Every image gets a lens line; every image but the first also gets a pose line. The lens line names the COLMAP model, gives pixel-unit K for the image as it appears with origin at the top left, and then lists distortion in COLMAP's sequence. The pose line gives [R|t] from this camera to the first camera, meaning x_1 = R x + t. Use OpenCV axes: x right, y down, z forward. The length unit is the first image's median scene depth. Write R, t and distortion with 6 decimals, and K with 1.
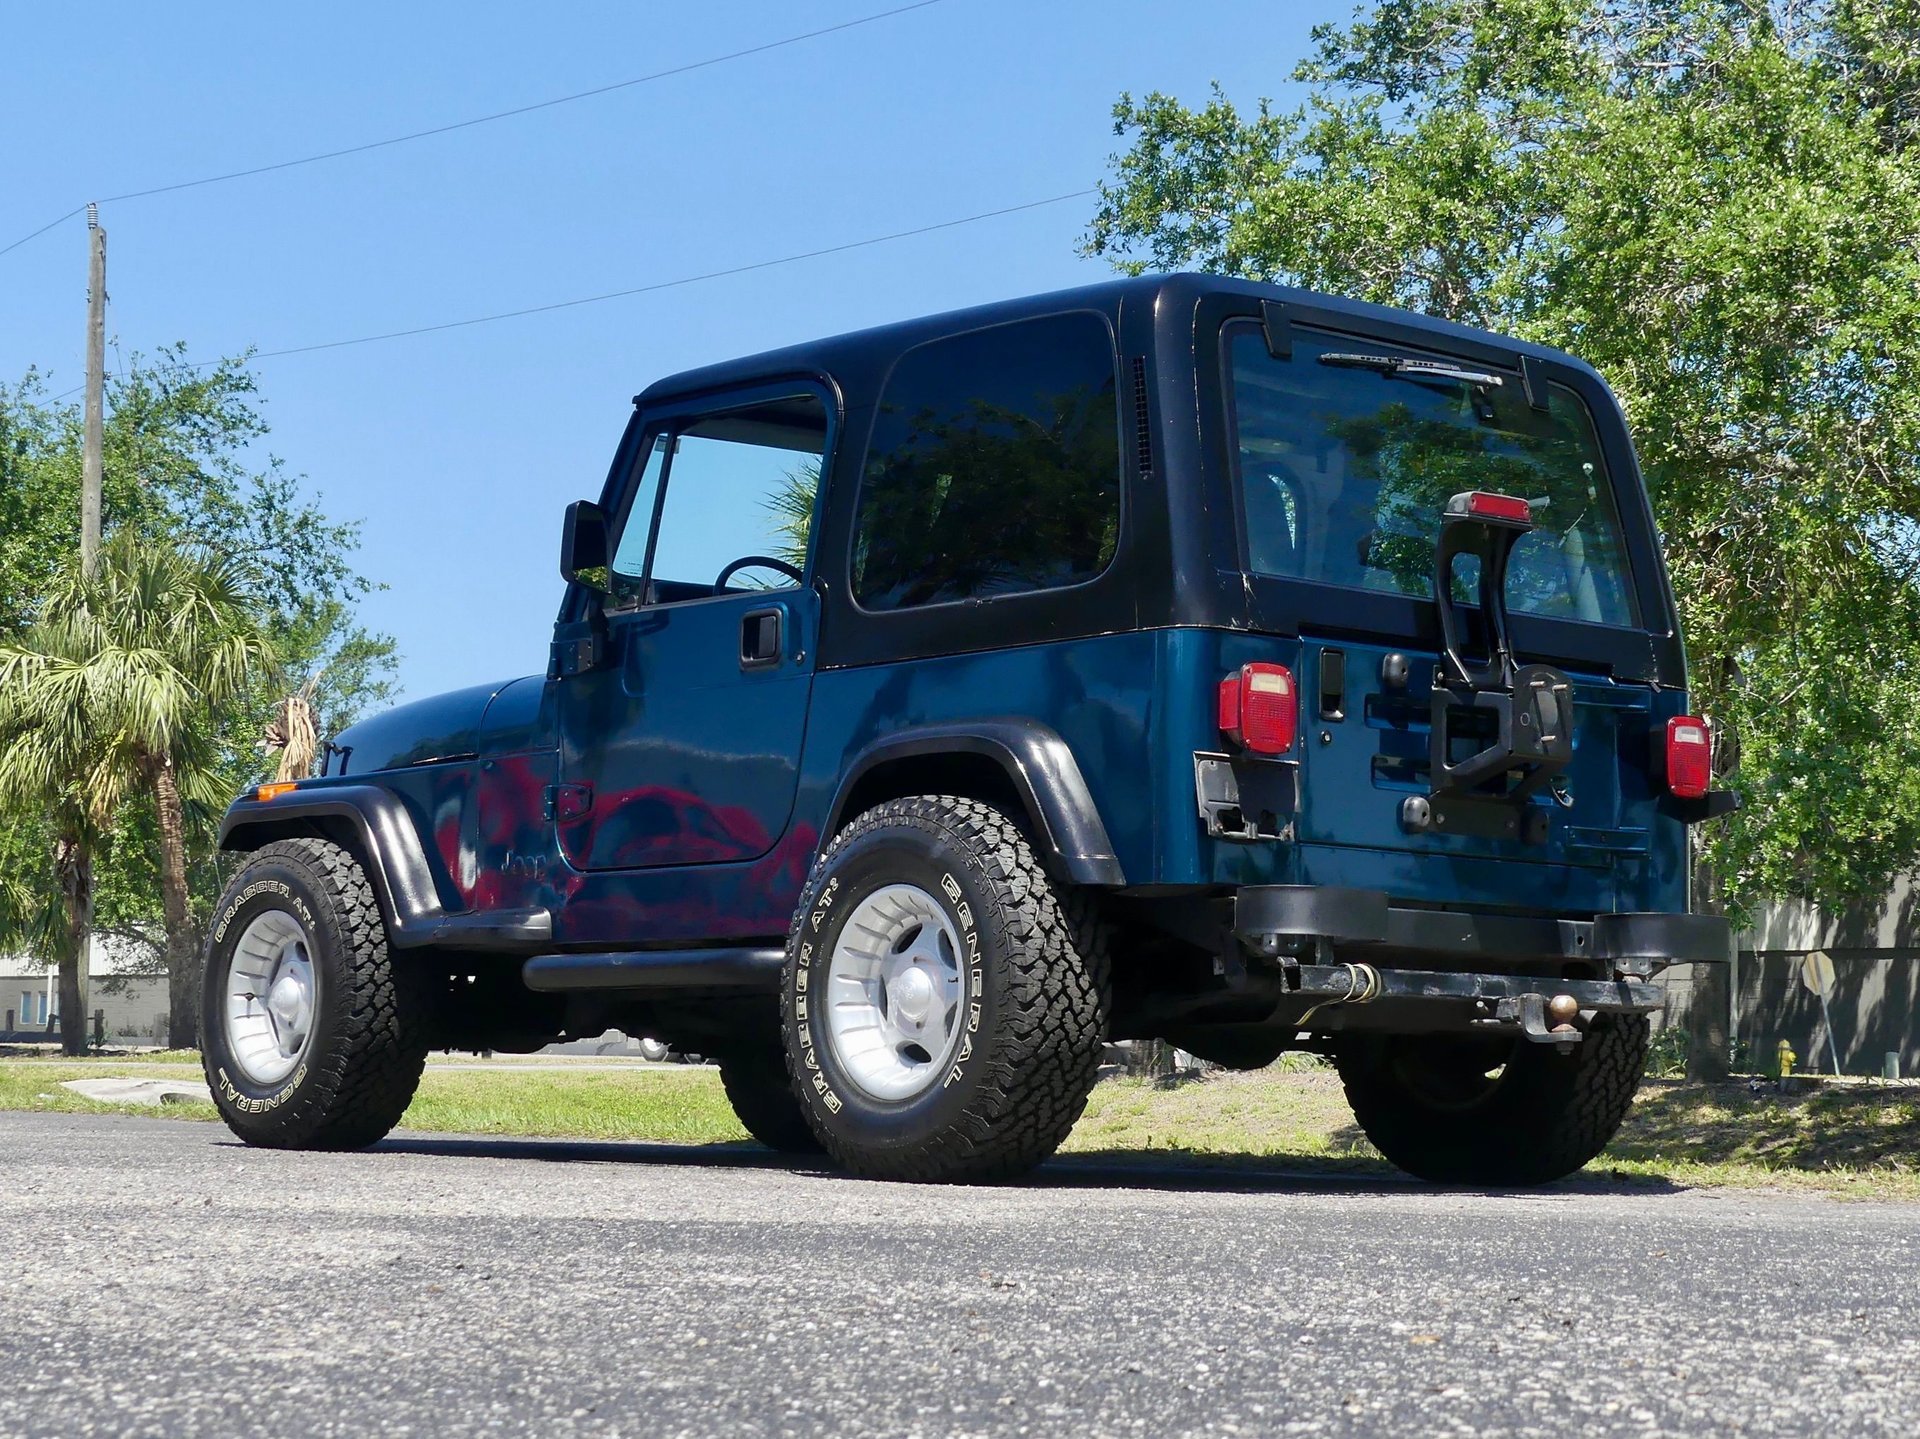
lens RADIAL K [[3822.3, 0, 961.6], [0, 3822.3, 722.3], [0, 0, 1]] dist [-0.010991, -0.063727]
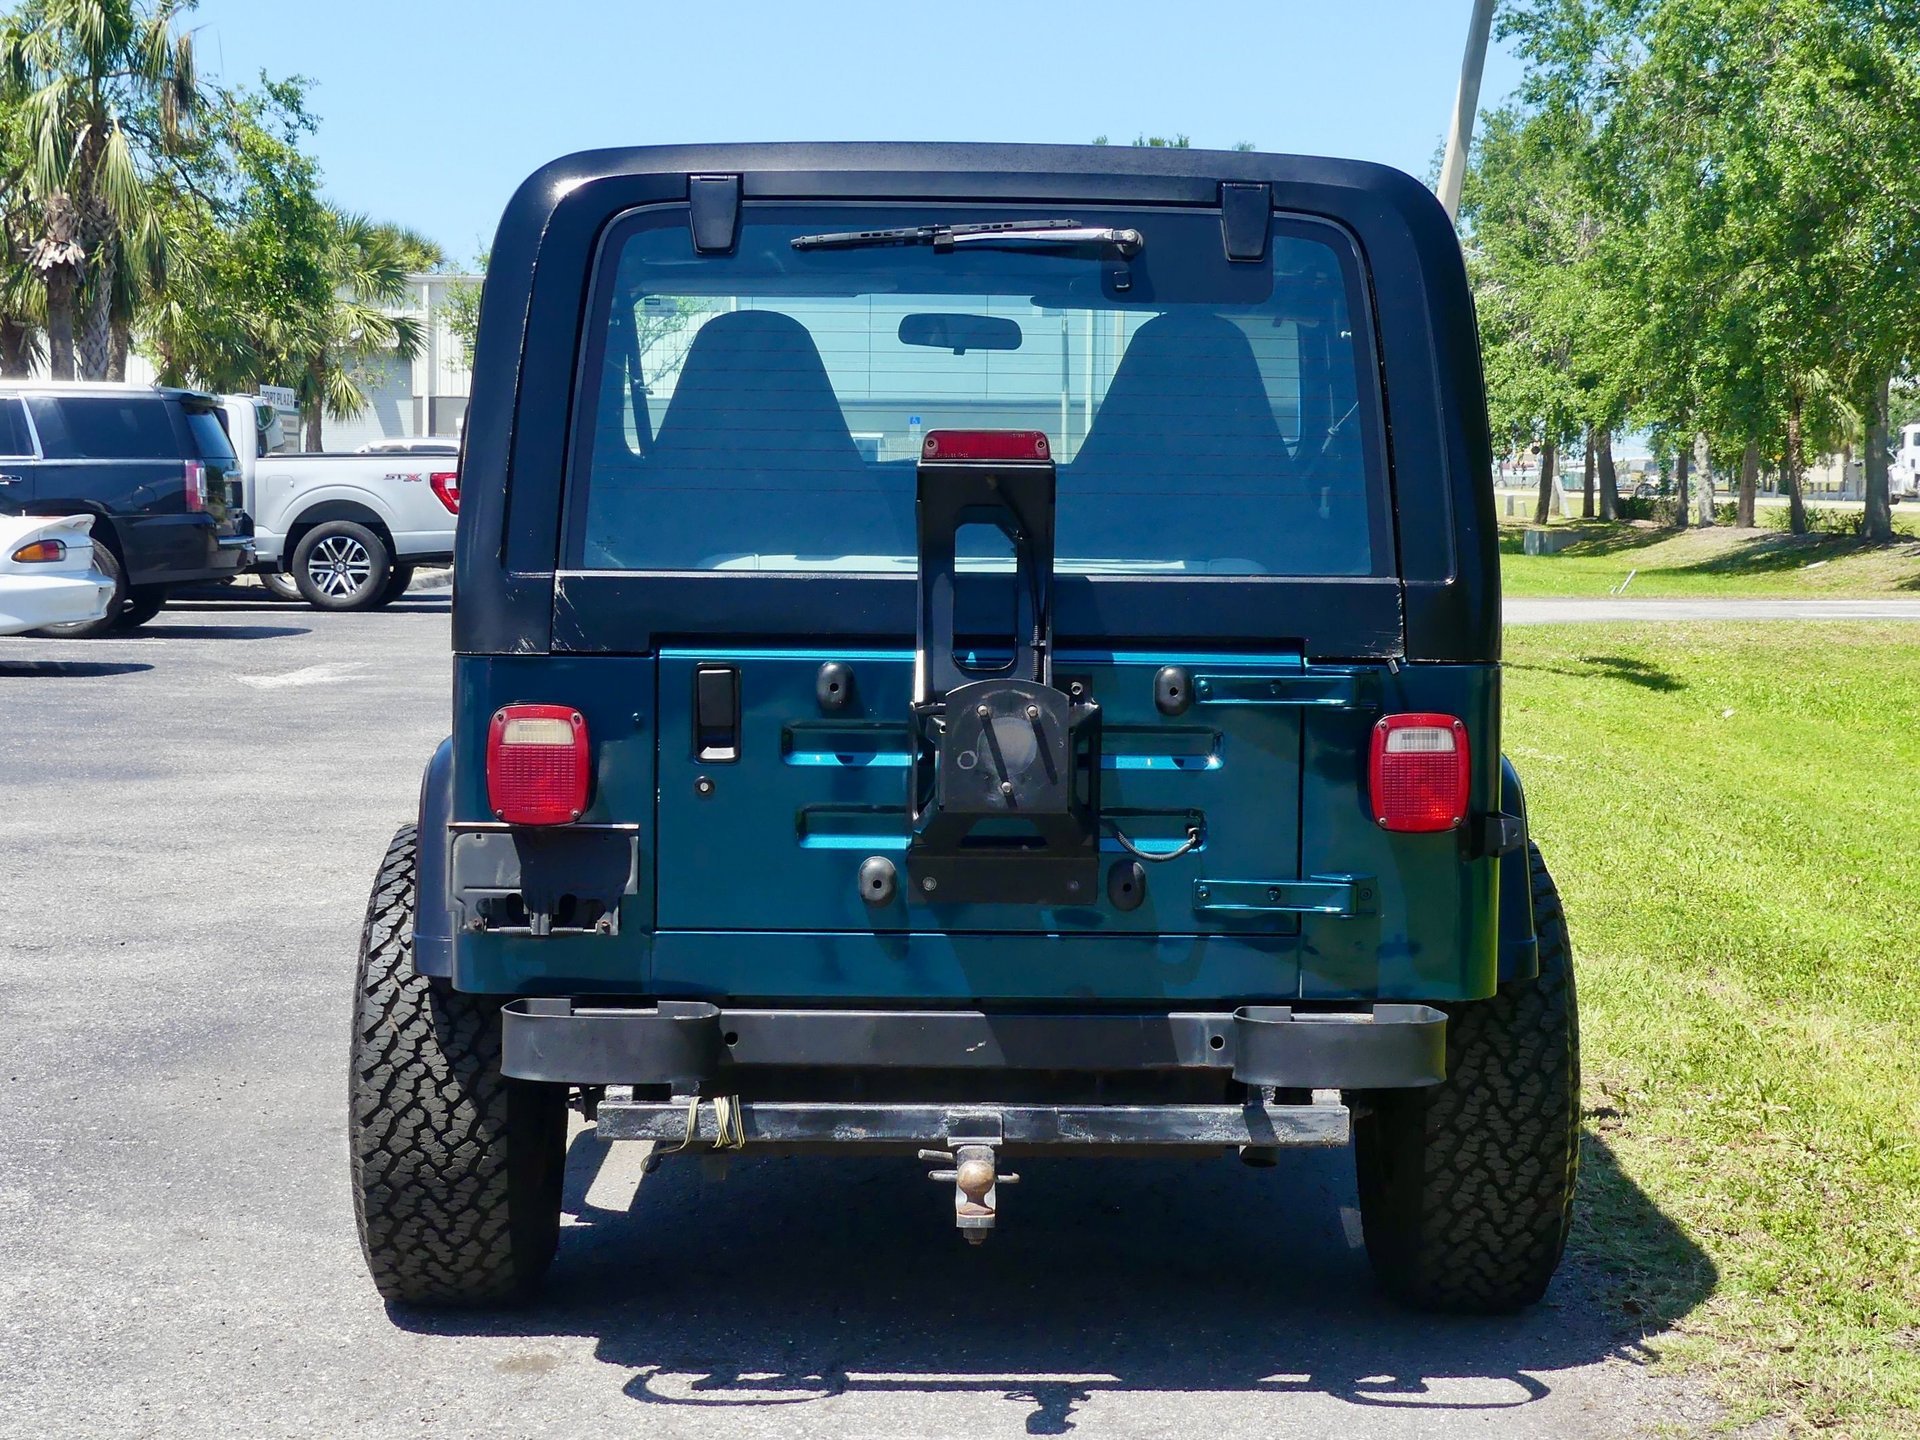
lens RADIAL K [[3822.3, 0, 961.6], [0, 3822.3, 722.8], [0, 0, 1]] dist [-0.010991, -0.063727]
pose [[0.774158, 0.028259, -0.632362, 0.572986], [0.068627, 0.989368, 0.128227, -0.094943], [0.629262, -0.142665, 0.763987, 0.447454]]
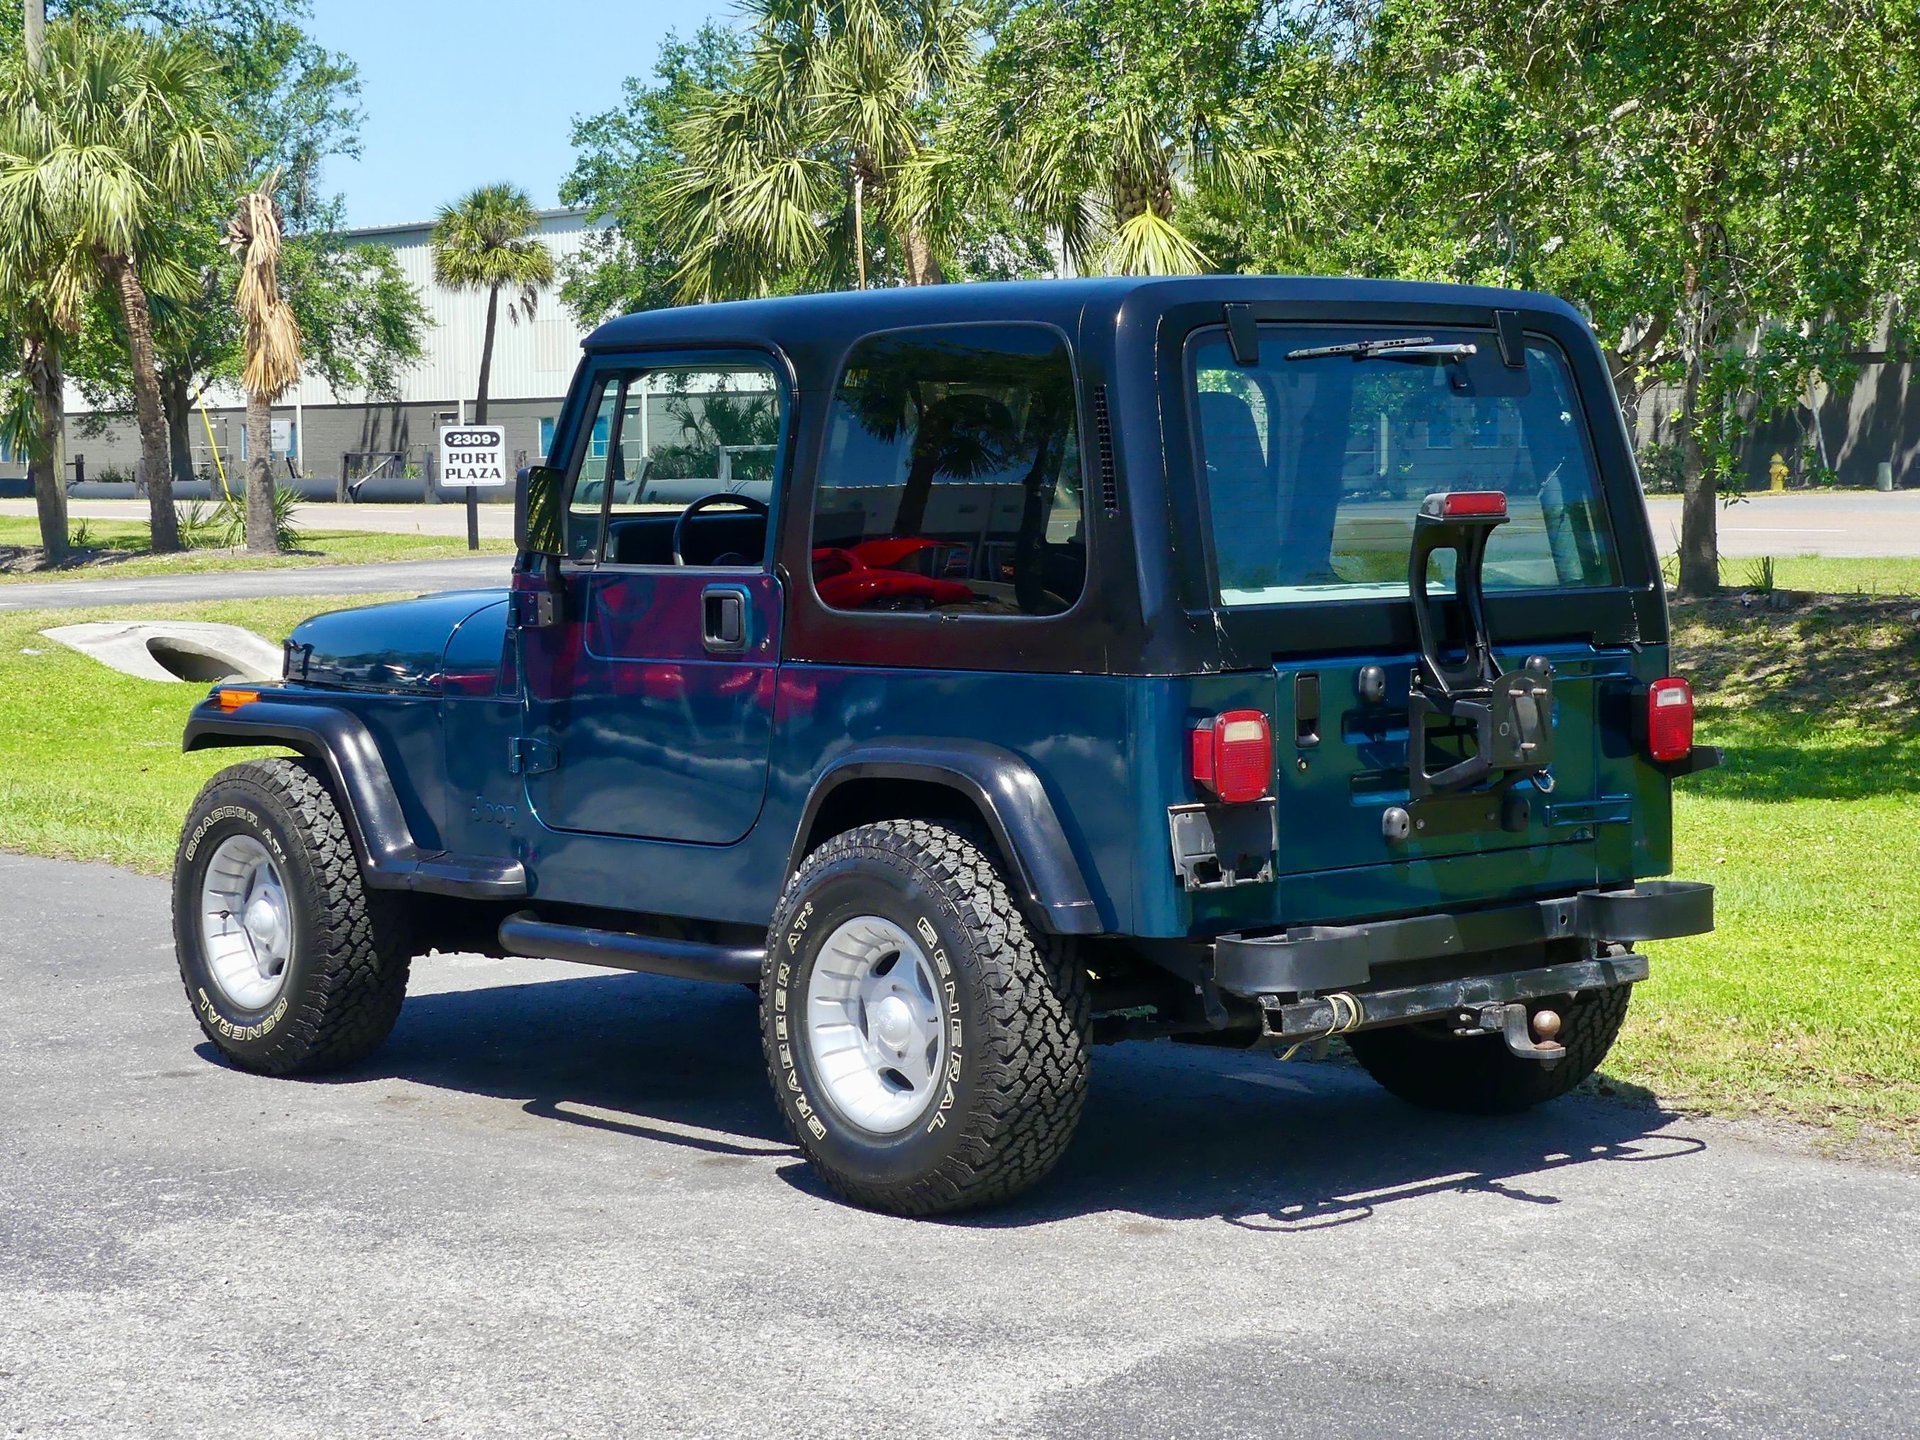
lens RADIAL K [[3844.0, 0, 1024.4], [0, 3844.0, 715.2], [0, 0, 1]] dist [0.000723, -0.029166]
pose [[0.999180, -0.037389, 0.015509, 0.008622], [0.034358, 0.985962, 0.163396, -0.164759], [-0.021401, -0.162729, 0.986439, 0.026850]]
